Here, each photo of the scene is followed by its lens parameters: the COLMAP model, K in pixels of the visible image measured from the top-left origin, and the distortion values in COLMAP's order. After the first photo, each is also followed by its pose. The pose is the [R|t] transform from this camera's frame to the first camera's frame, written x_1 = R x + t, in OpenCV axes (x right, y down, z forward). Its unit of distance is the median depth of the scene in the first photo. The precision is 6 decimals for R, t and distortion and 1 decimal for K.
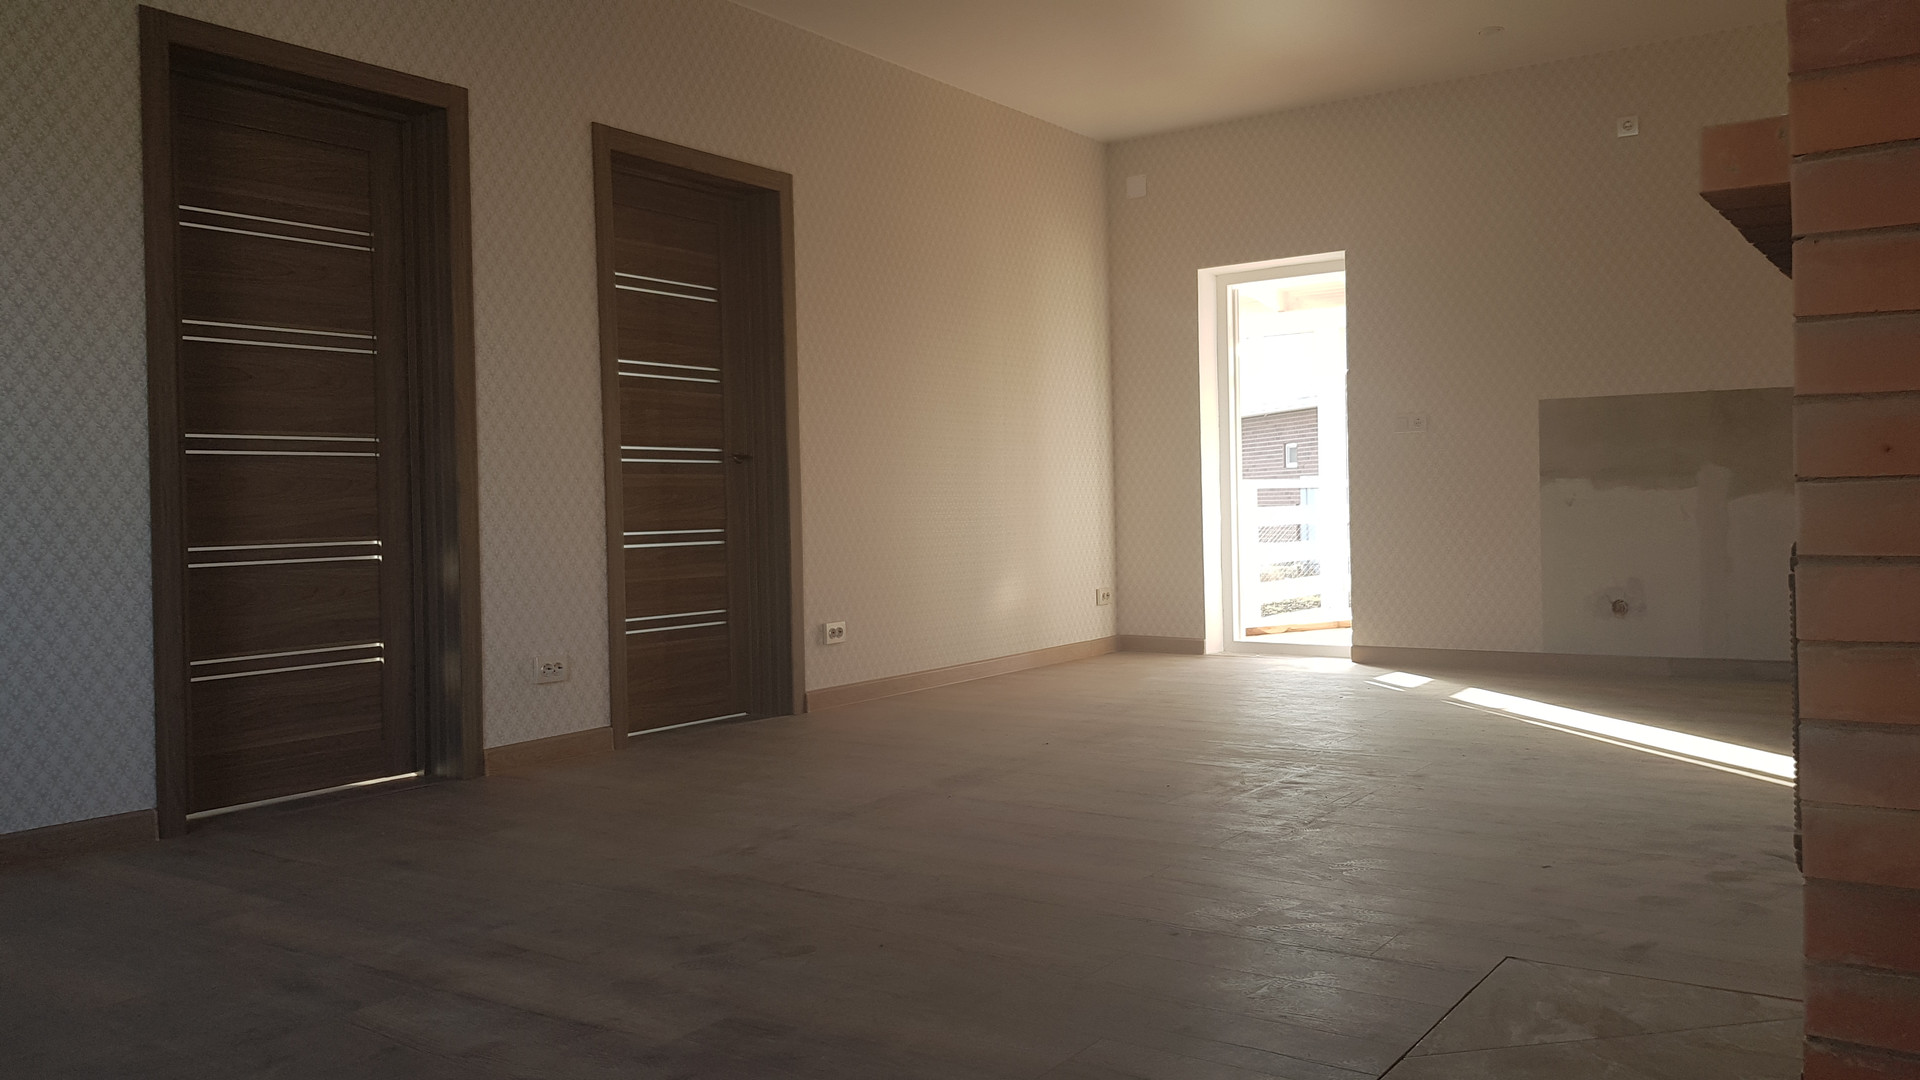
lens RADIAL K [[1557.8, 0, 959.7], [0, 1557.8, 544.3], [0, 0, 1]] dist [0.030458, -0.082112]
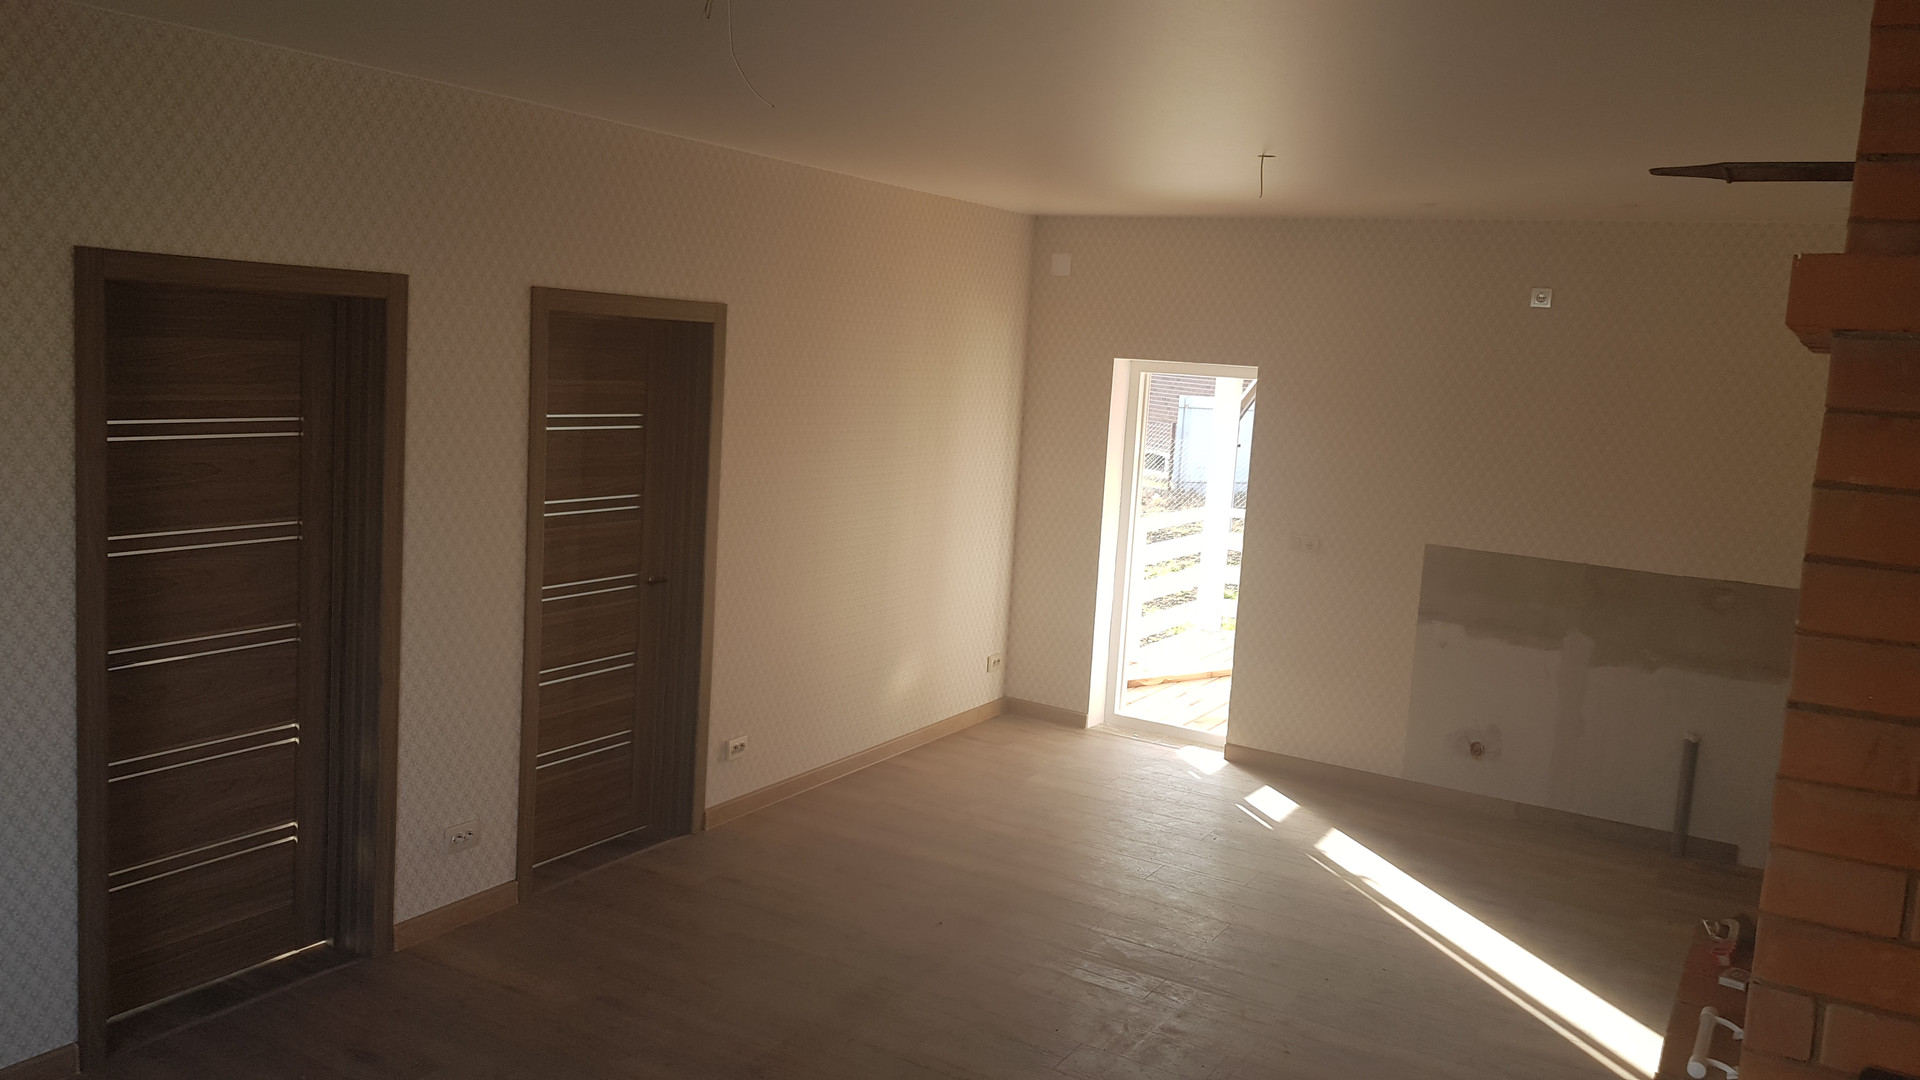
lens RADIAL K [[1557.8, 0, 959.2], [0, 1557.8, 530.0], [0, 0, 1]] dist [0.030458, -0.082112]
pose [[0.993131, 0.074563, 0.090175, -0.040068], [-0.084059, 0.990747, 0.106557, -0.215961], [-0.081395, -0.113405, 0.990209, -0.009782]]
